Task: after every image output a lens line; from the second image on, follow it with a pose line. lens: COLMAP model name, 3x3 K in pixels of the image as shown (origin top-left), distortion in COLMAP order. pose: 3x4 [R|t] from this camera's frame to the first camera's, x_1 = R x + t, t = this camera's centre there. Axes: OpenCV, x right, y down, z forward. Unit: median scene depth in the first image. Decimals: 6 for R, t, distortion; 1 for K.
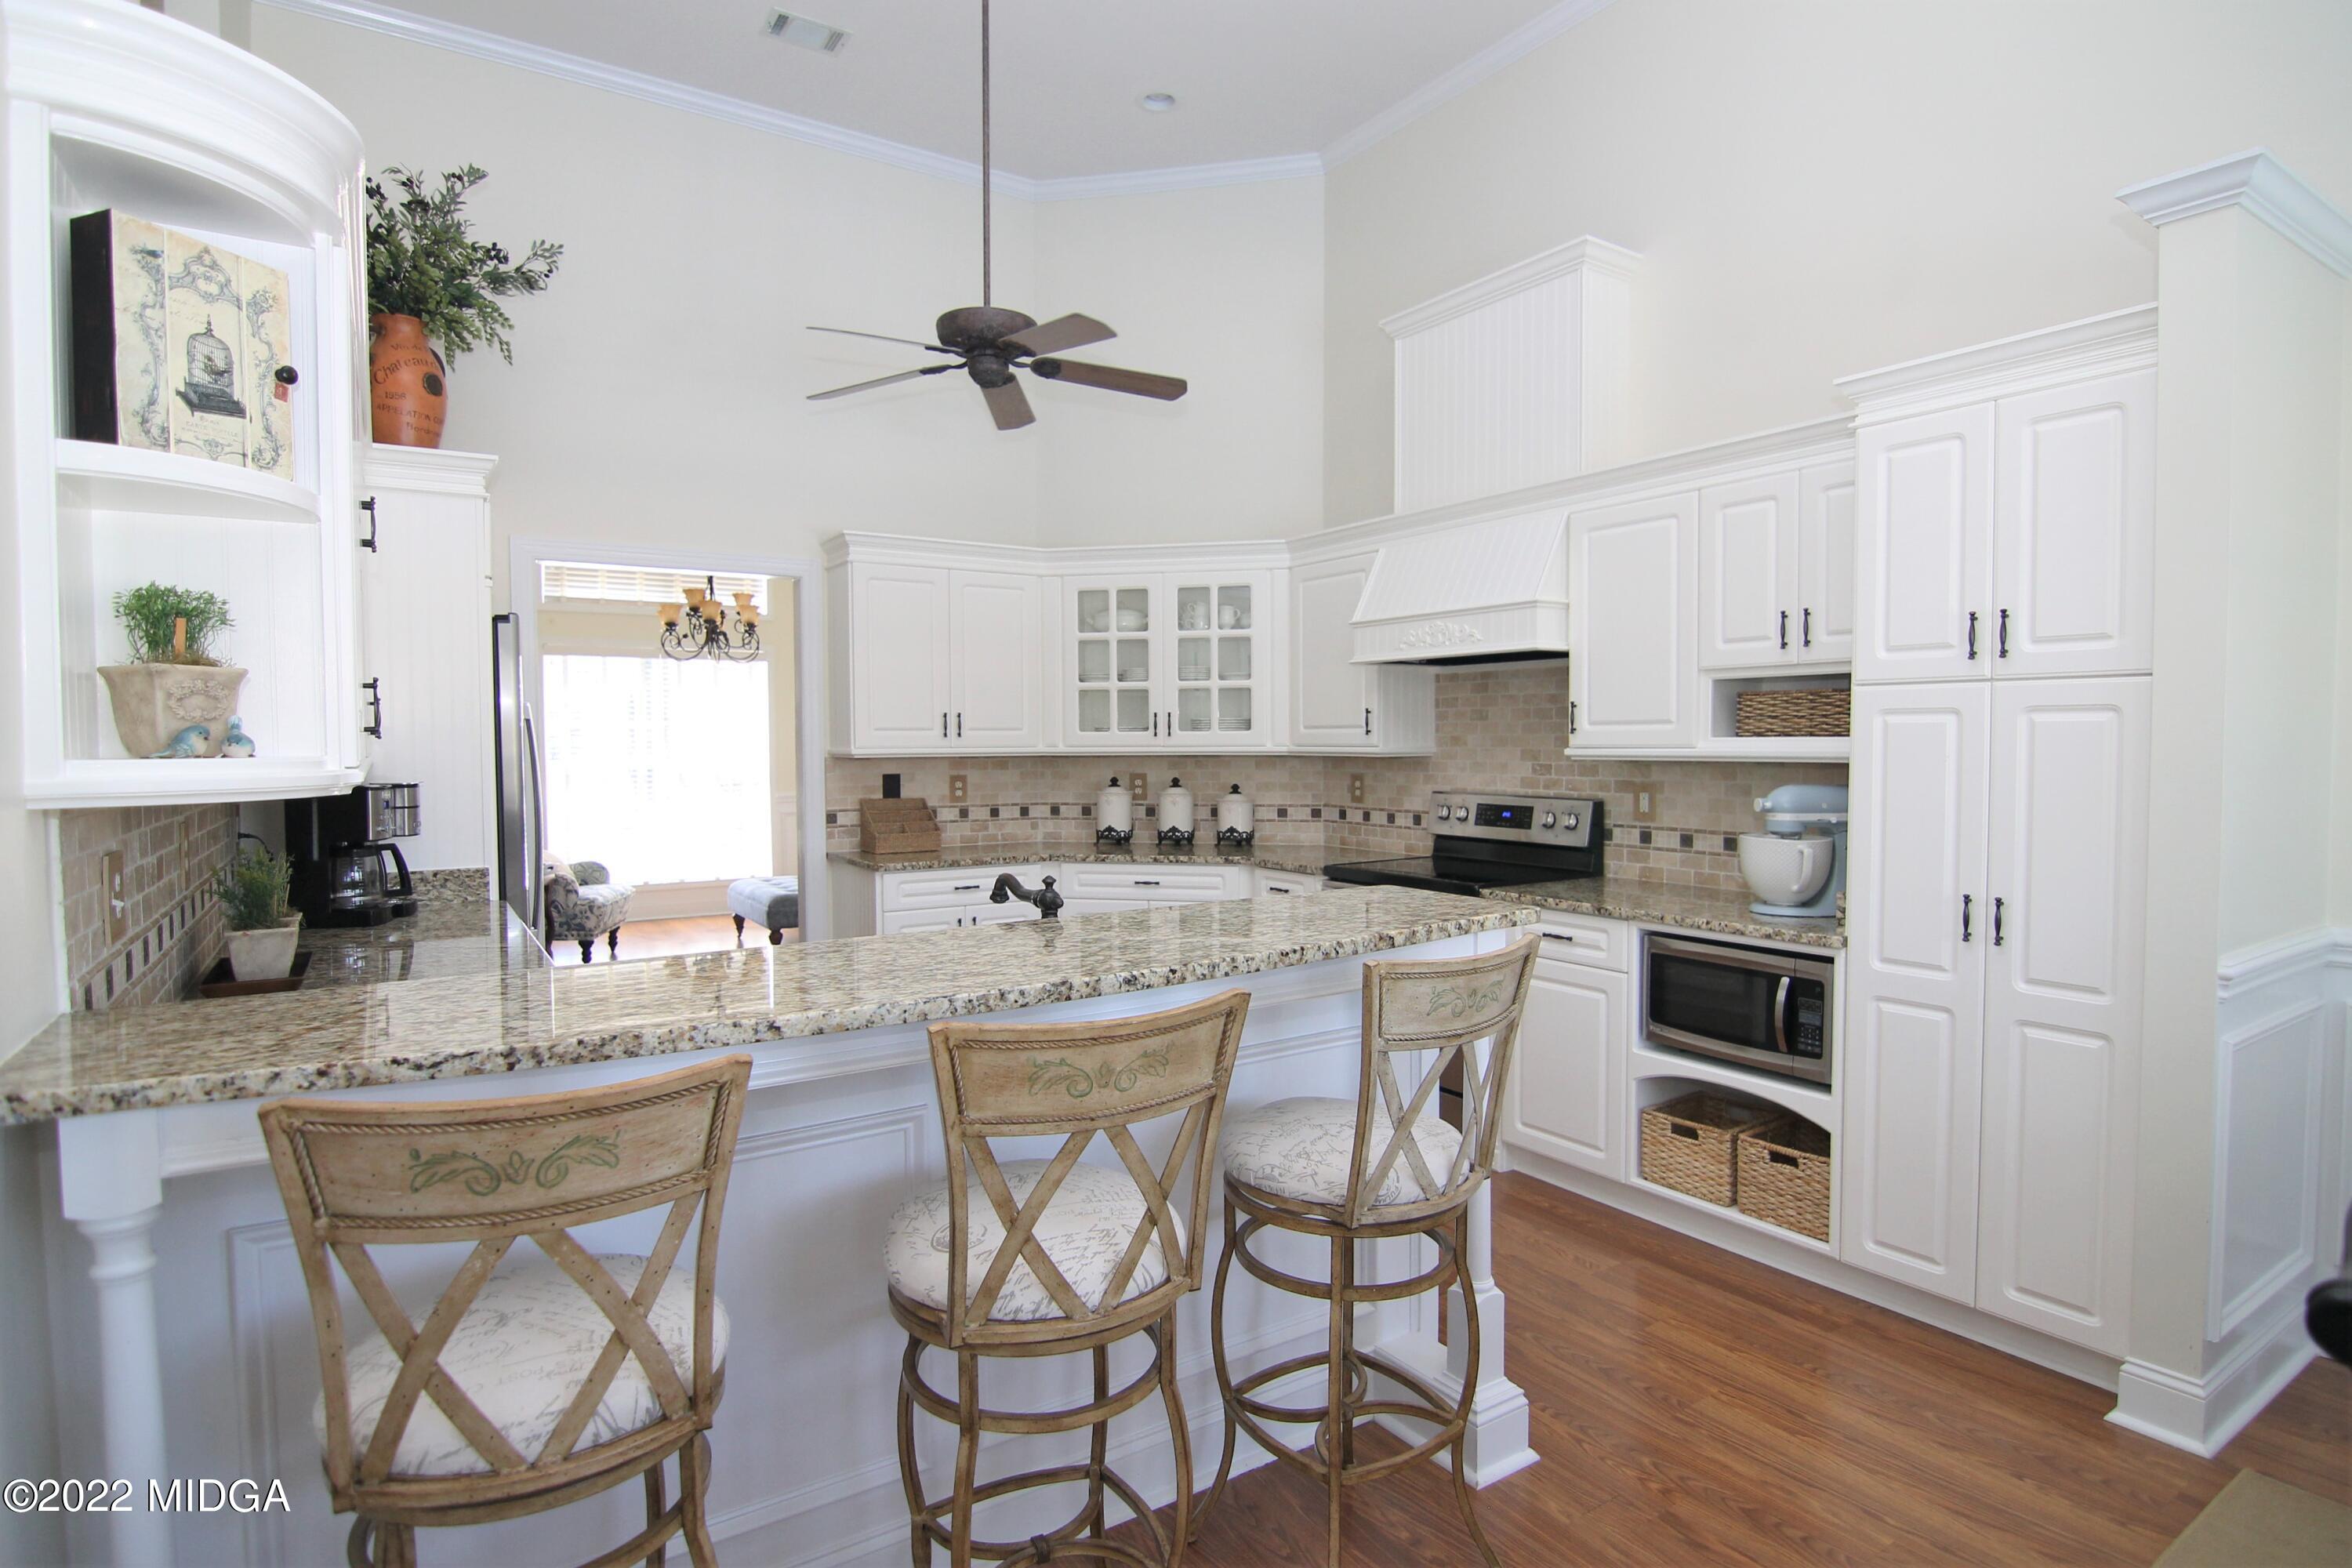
lens RADIAL K [[1235.0, 0, 1186.3], [0, 1235.0, 782.5], [0, 0, 1]] dist [0.002389, -0.015922]
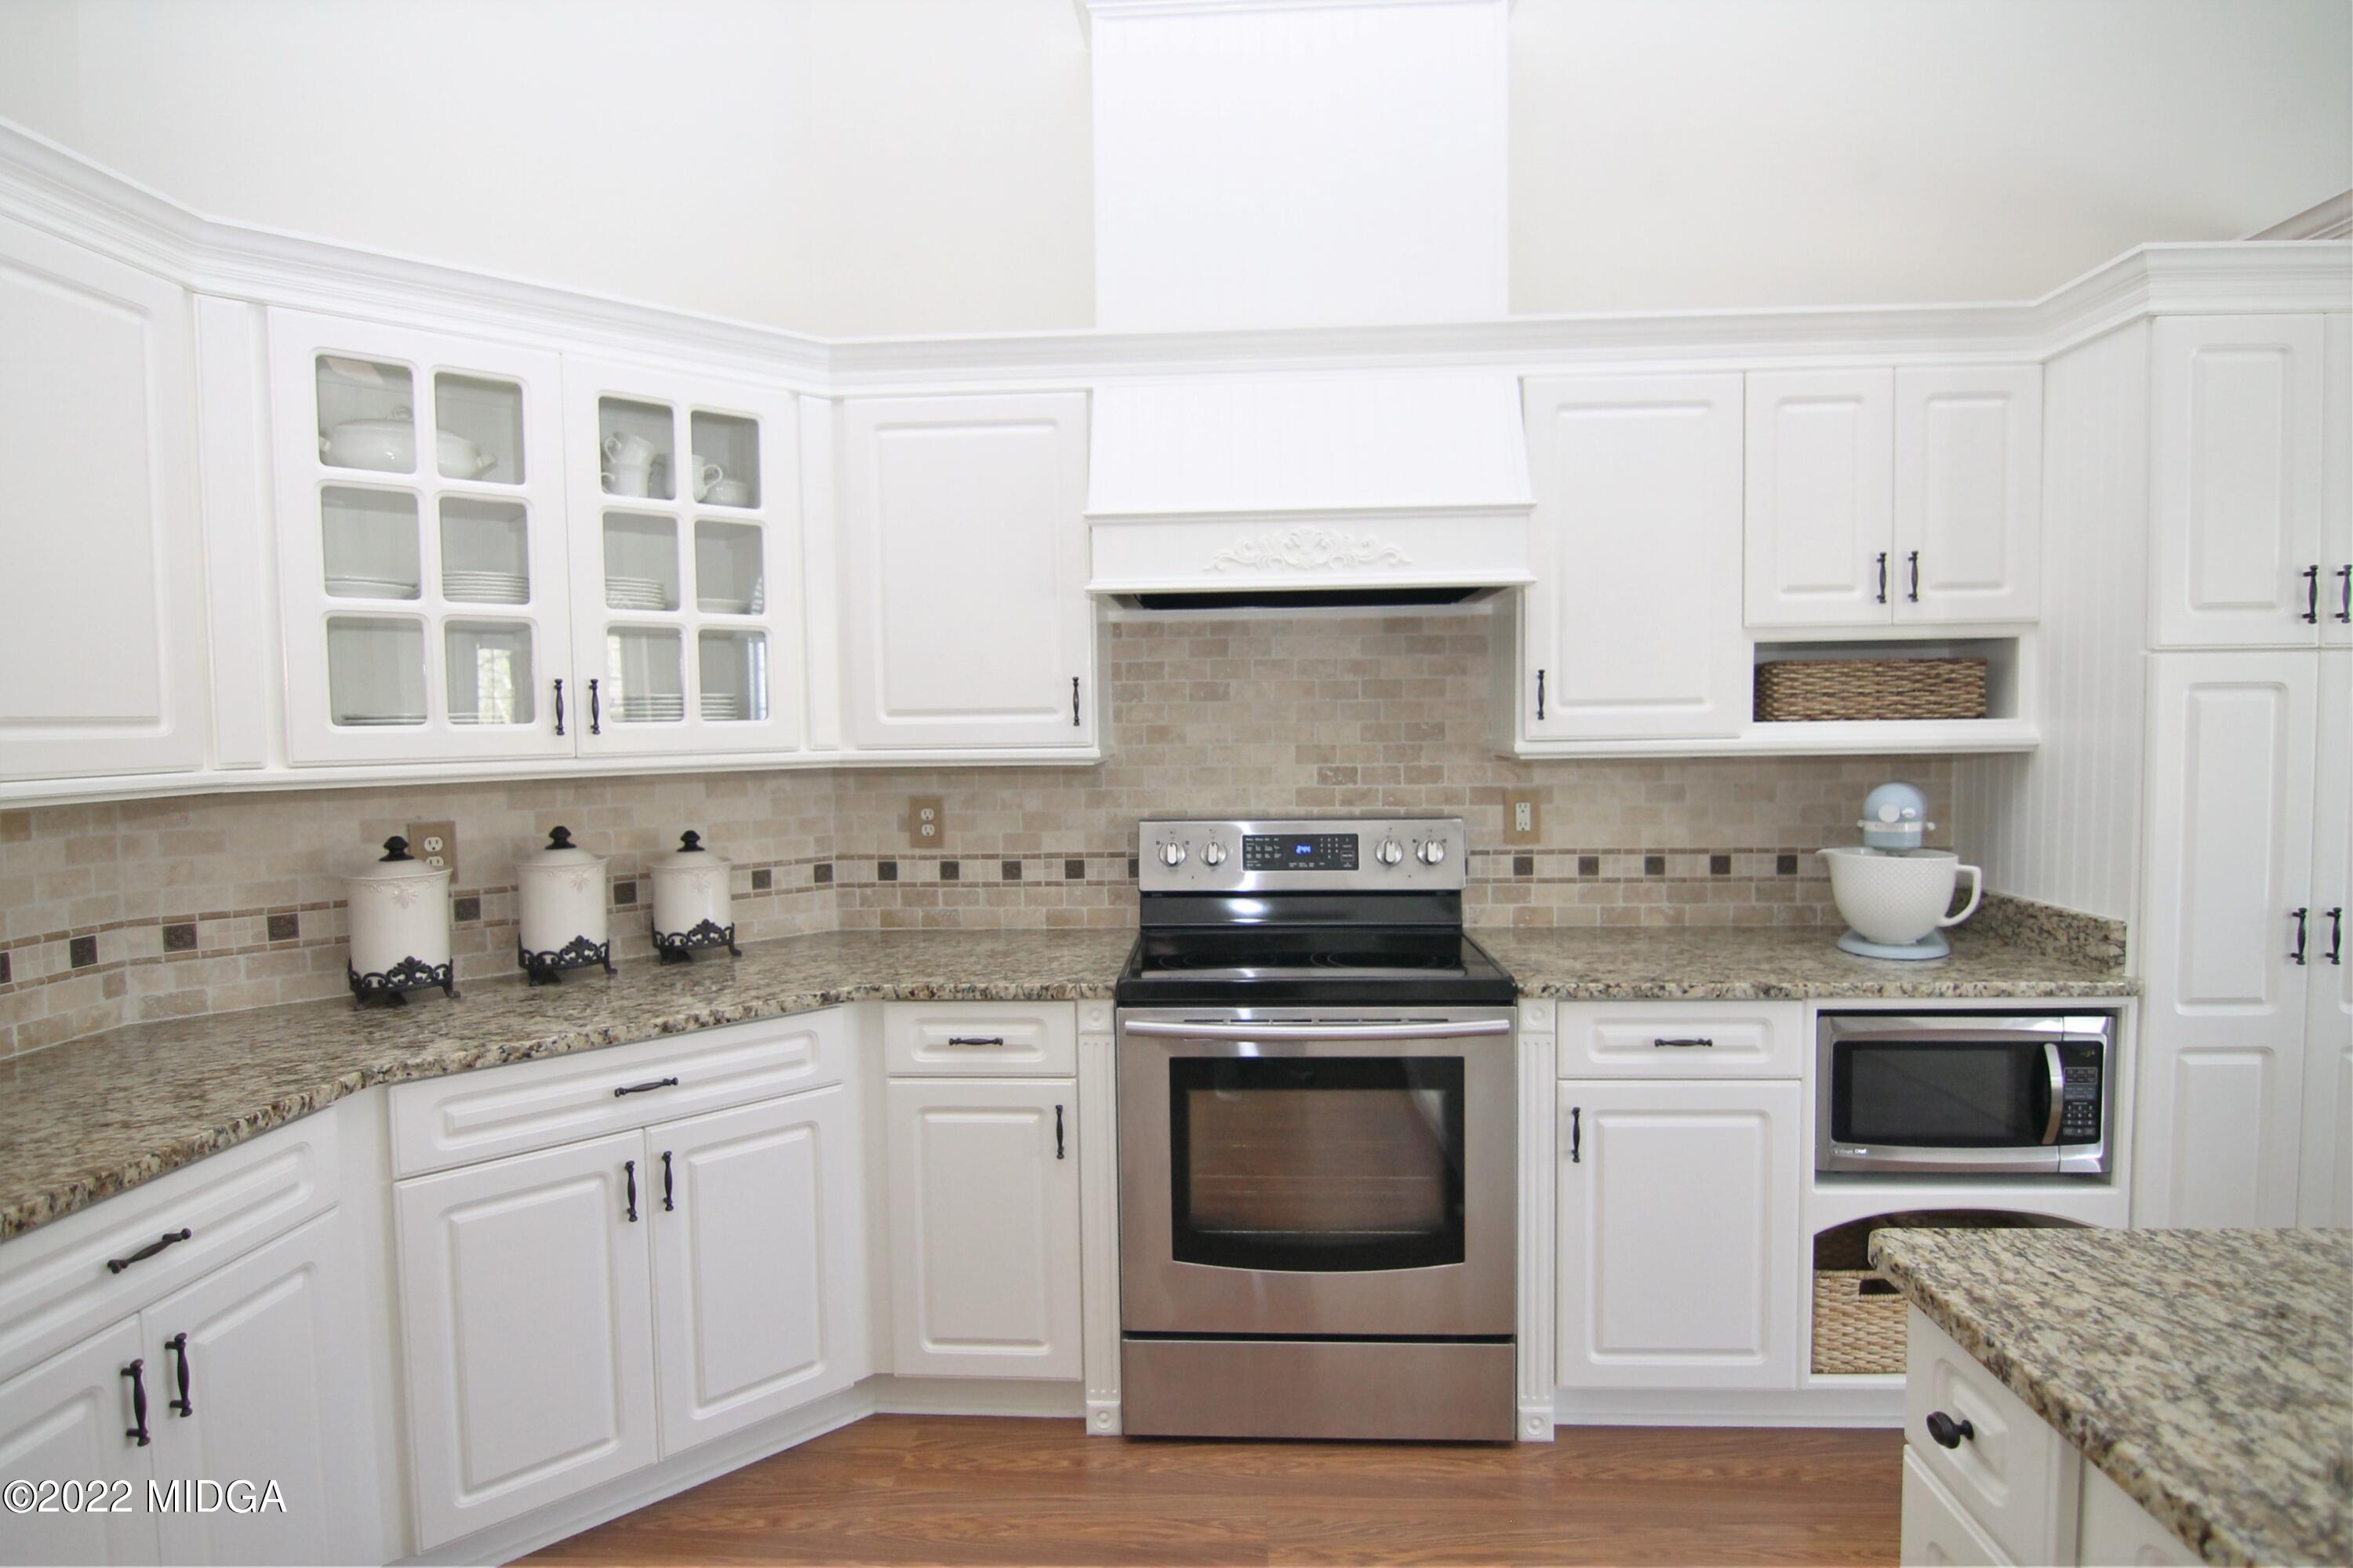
lens RADIAL K [[1235.6, 0, 1186.8], [0, 1235.6, 782.5], [0, 0, 1]] dist [0.002389, -0.015922]
pose [[0.596722, -0.047138, 0.801063, -0.269639], [0.041194, 0.998756, 0.028086, -0.027293], [-0.801390, 0.016239, 0.597921, 0.642831]]
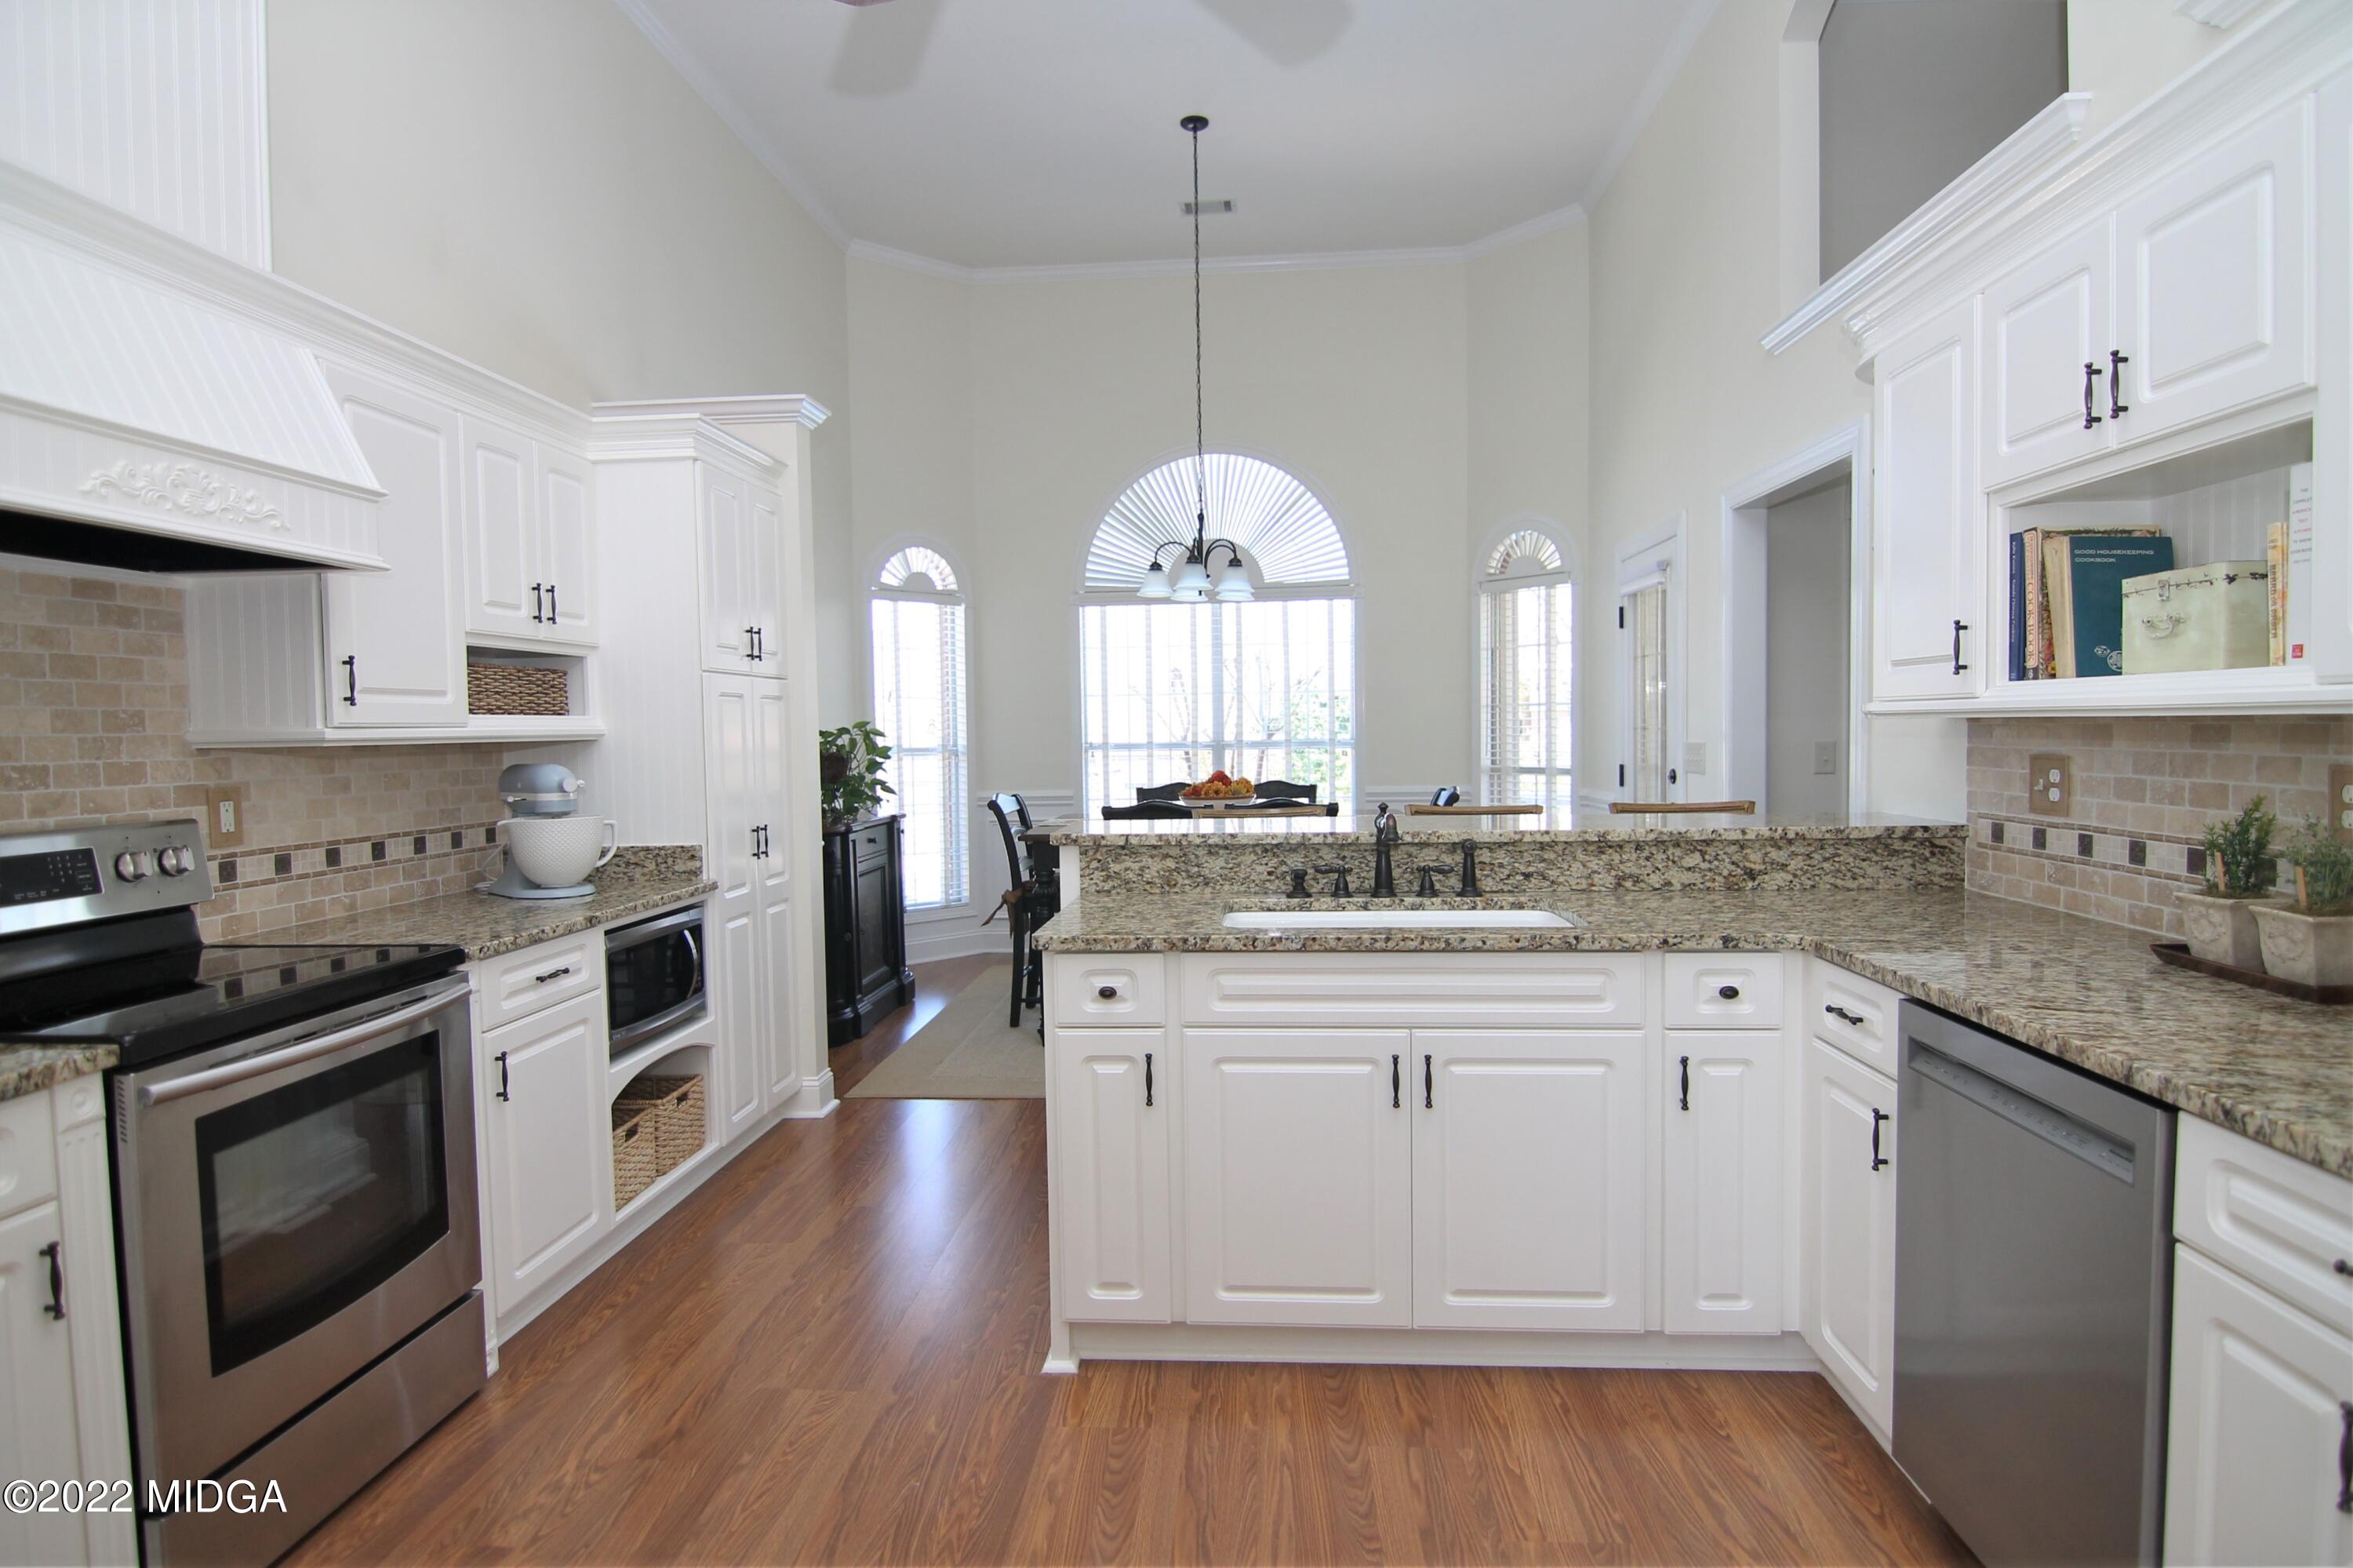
lens RADIAL K [[1235.6, 0, 1186.8], [0, 1235.6, 782.5], [0, 0, 1]] dist [0.002389, -0.015922]
pose [[-0.790646, -0.010229, 0.612189, -0.361304], [0.042339, 0.996554, 0.071333, -0.022791], [-0.610808, 0.082318, -0.787488, 1.050485]]
